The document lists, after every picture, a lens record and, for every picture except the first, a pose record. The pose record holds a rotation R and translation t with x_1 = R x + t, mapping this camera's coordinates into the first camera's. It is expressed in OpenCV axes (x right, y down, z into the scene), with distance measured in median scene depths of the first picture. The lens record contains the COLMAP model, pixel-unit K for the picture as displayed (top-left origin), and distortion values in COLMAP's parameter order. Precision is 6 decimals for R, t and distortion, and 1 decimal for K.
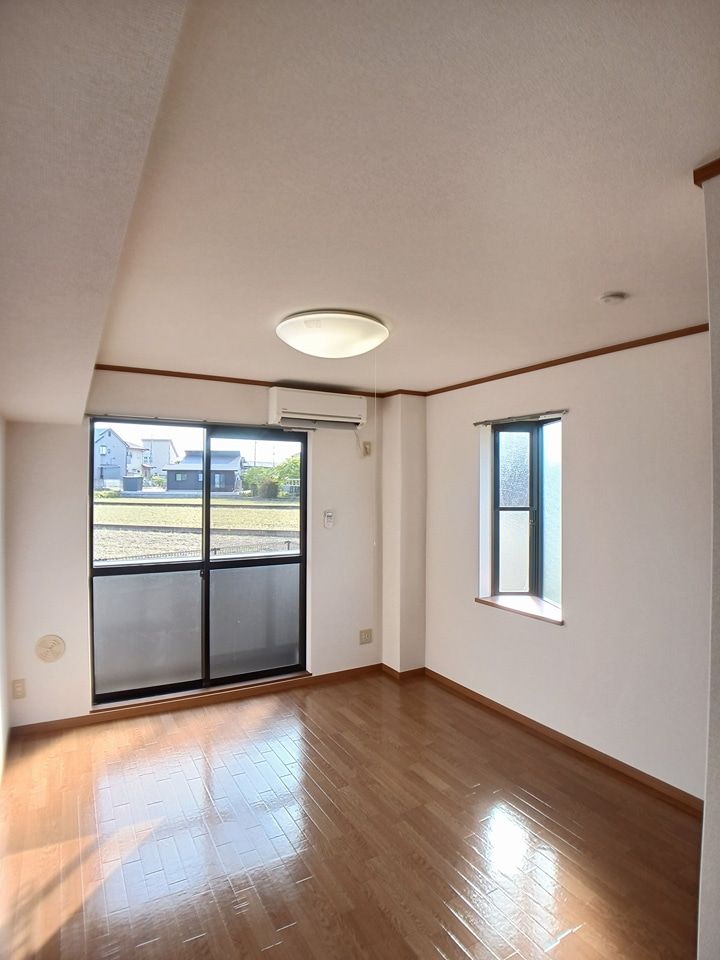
lens RADIAL K [[534.8, 0, 360.0], [0, 534.8, 480.0], [0, 0, 1]] dist [-0.048674, 0.000179]
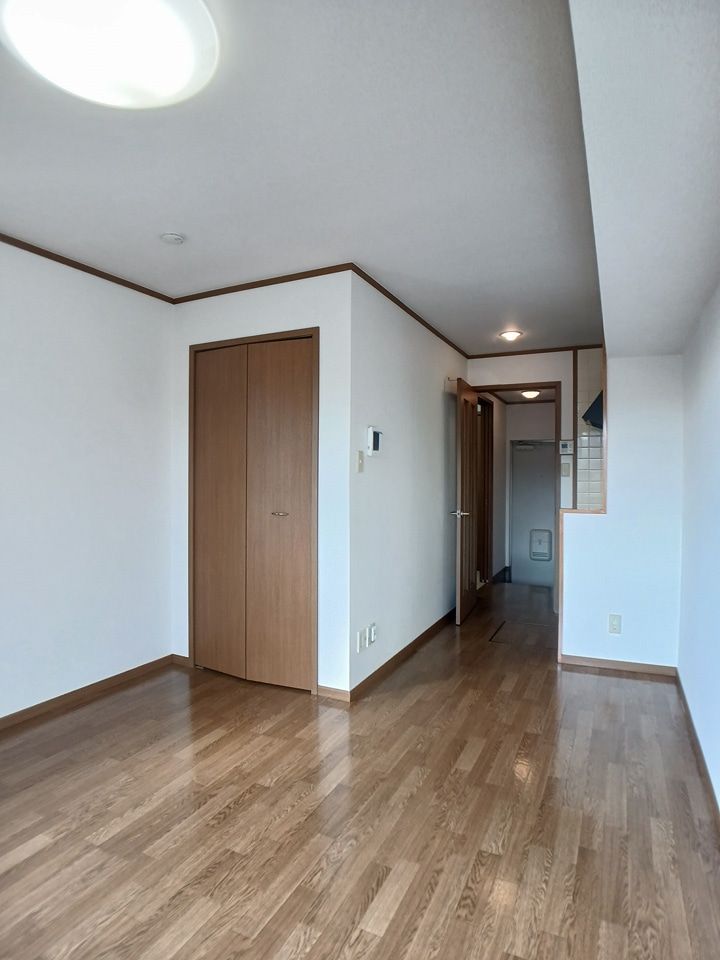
lens RADIAL K [[534.8, 0, 360.0], [0, 534.8, 480.0], [0, 0, 1]] dist [-0.048674, 0.000179]
pose [[-0.565395, -0.021392, 0.824543, -0.661733], [-0.027172, 0.999604, 0.007301, 0.142692], [-0.824373, -0.018276, -0.565752, 1.197547]]
